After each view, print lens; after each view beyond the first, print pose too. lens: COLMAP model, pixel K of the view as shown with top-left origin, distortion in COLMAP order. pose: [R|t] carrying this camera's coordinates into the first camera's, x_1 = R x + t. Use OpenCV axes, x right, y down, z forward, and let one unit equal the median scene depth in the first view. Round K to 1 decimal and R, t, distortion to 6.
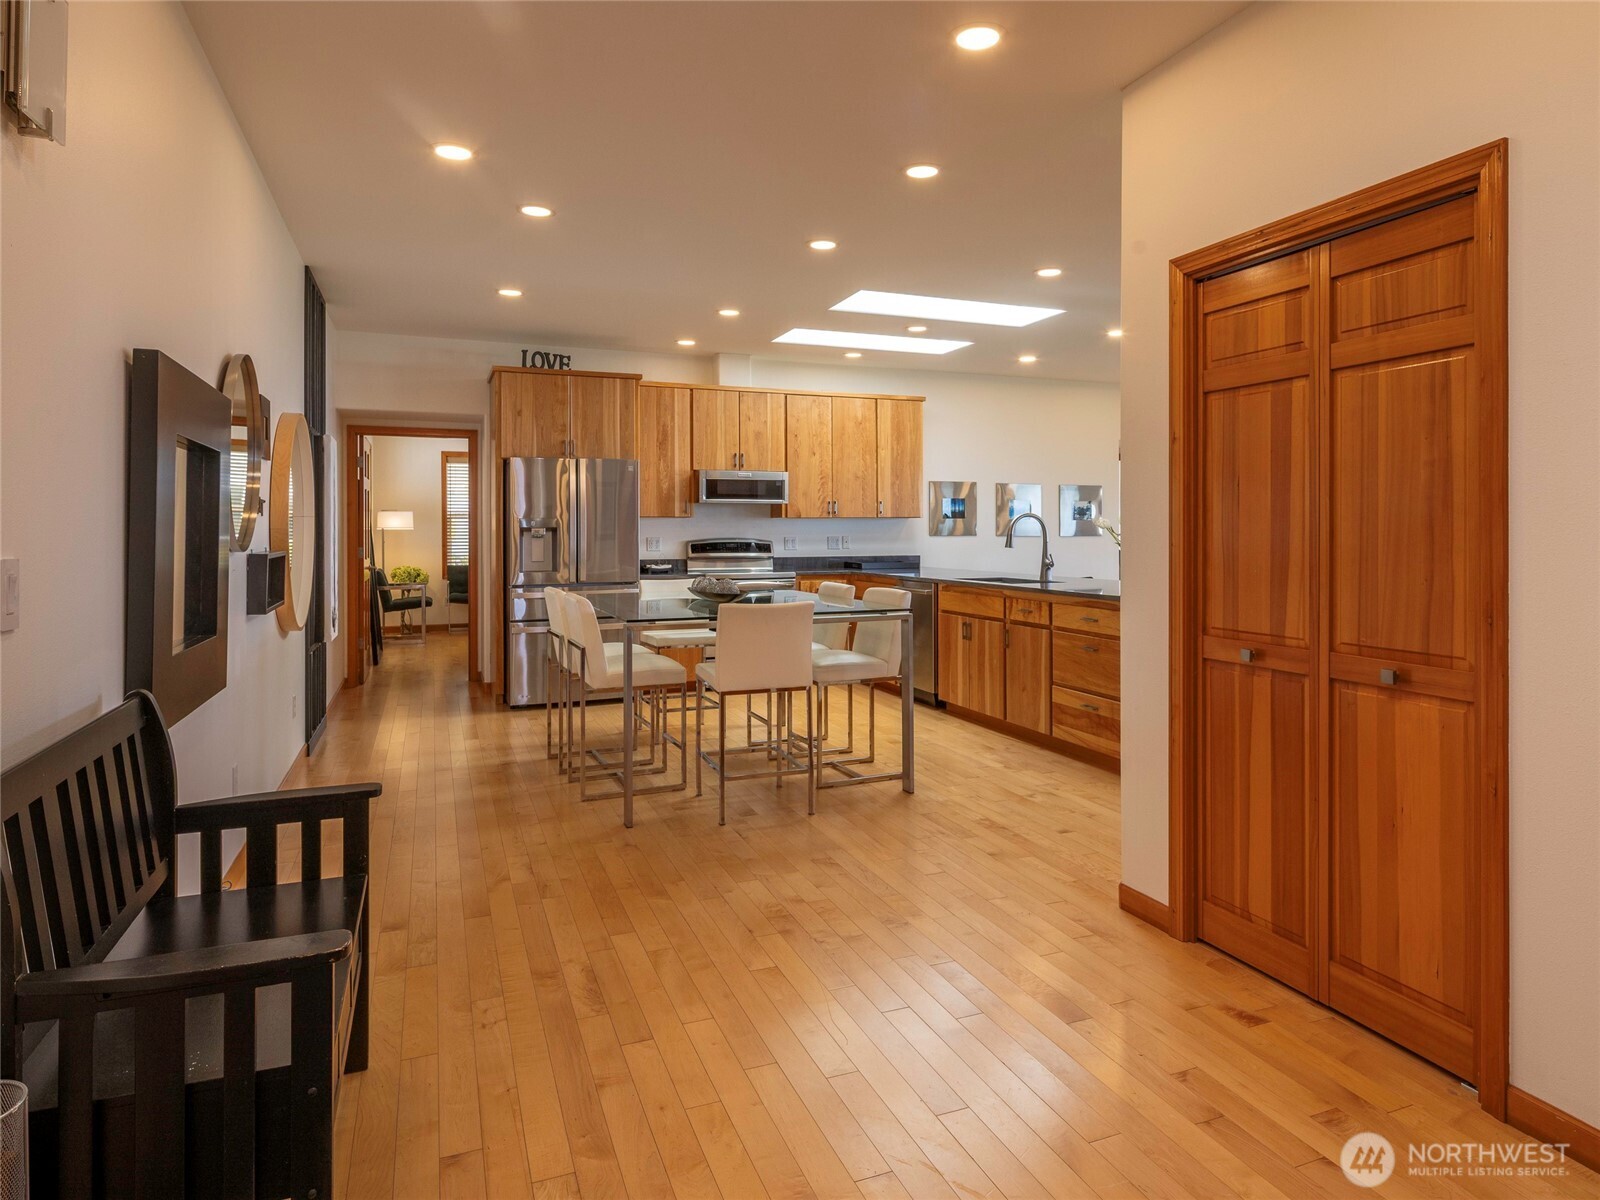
lens RADIAL K [[975.4, 0, 865.5], [0, 975.4, 528.2], [0, 0, 1]] dist [-0.002533, -0.000668]
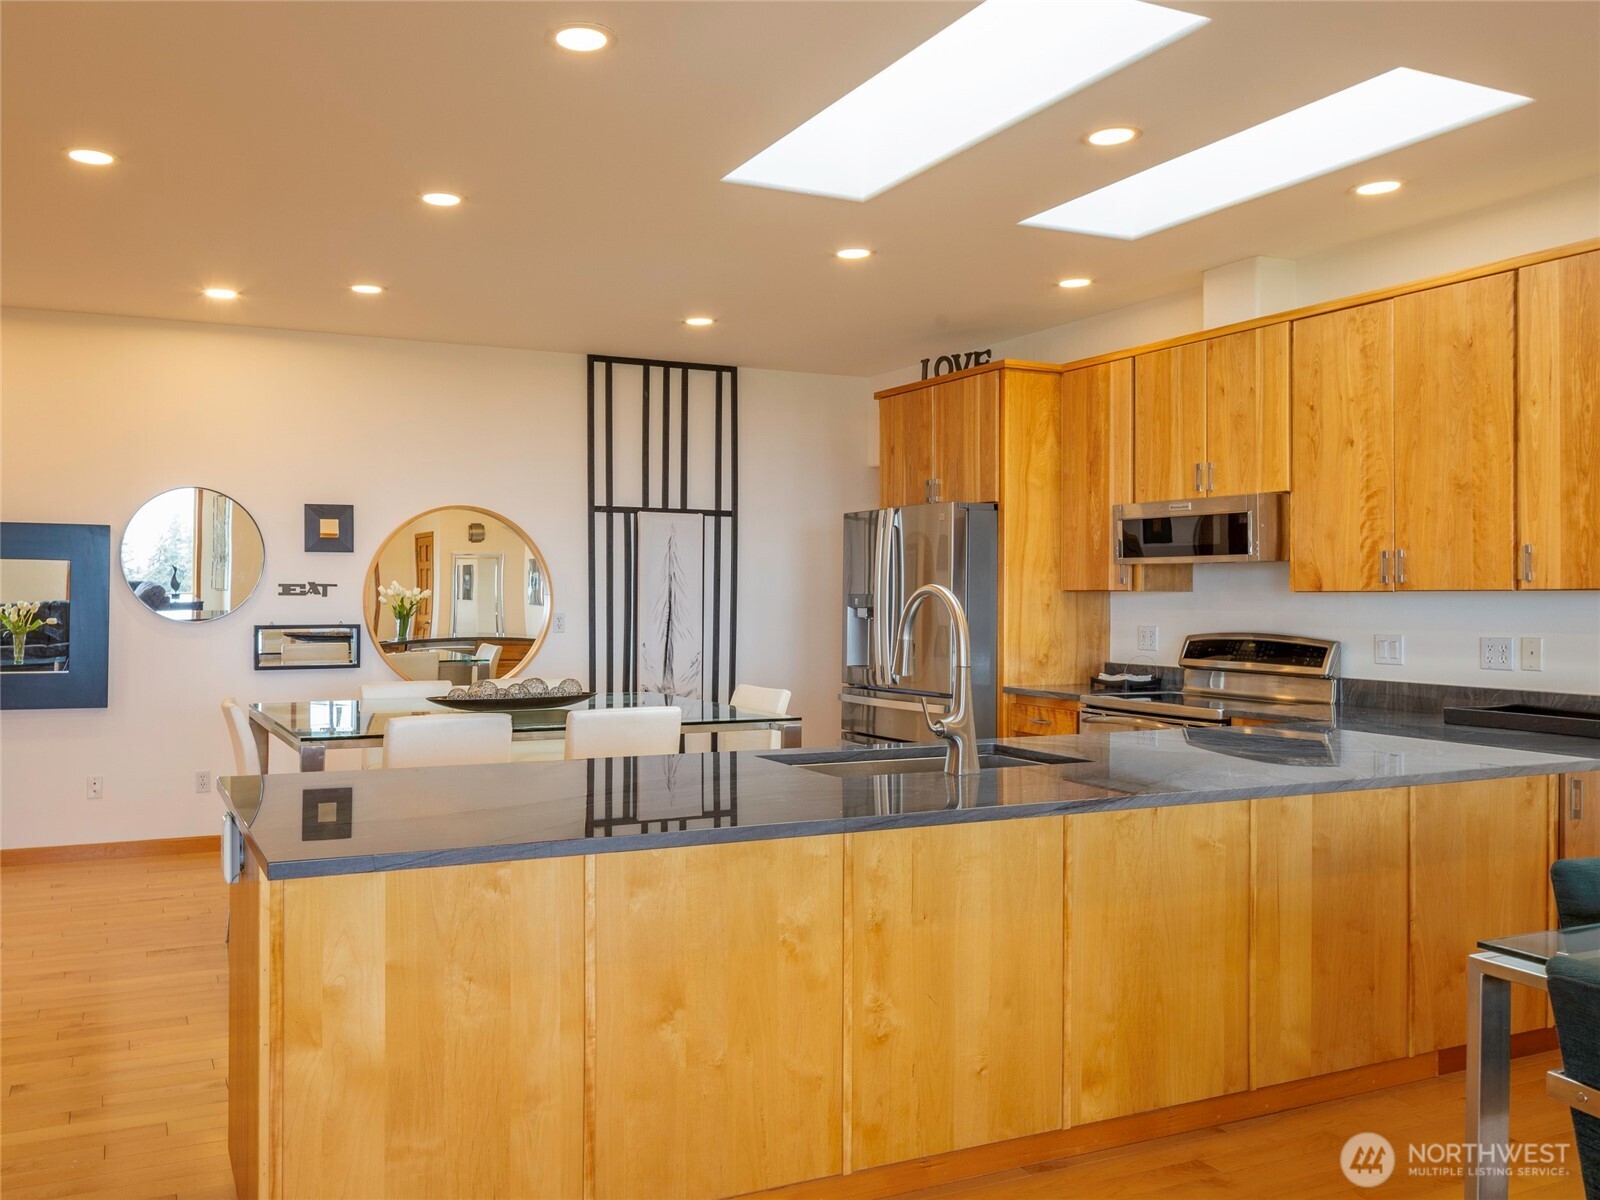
lens RADIAL K [[1273.0, 0, 623.1], [0, 1273.0, 590.8], [0, 0, 1]] dist [-0.012735, 0.000553]
pose [[-0.026275, 0.000941, -0.999654, 0.525521], [-0.000672, 0.999999, 0.000958, -0.011285], [0.999655, 0.000697, -0.026274, 0.708900]]
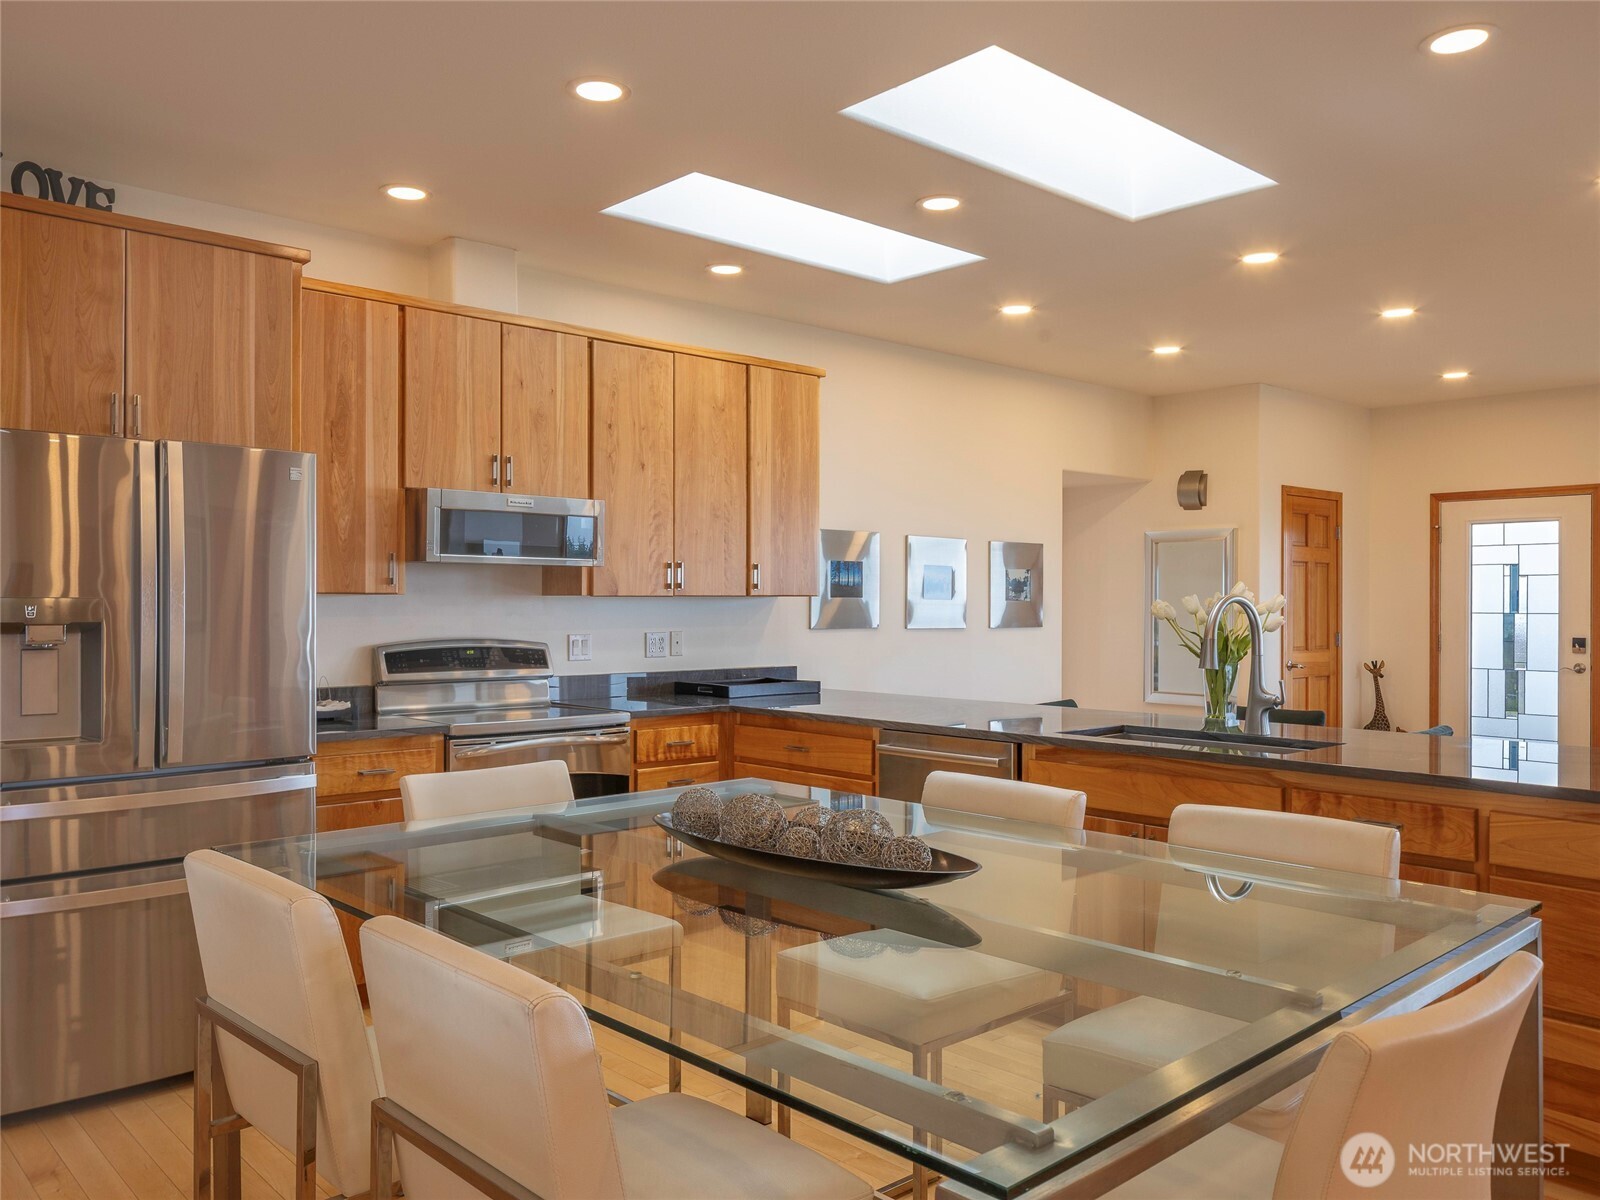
lens RADIAL K [[1242.3, 0, 800.0], [0, 1242.3, 600.0], [0, 0, 1]] dist [-0.008338, -0.001419]
pose [[0.946195, 0.006755, 0.323527, -0.183116], [-0.007031, 0.999975, -0.000315, -0.009191], [-0.323521, -0.001977, 0.946219, 0.392230]]
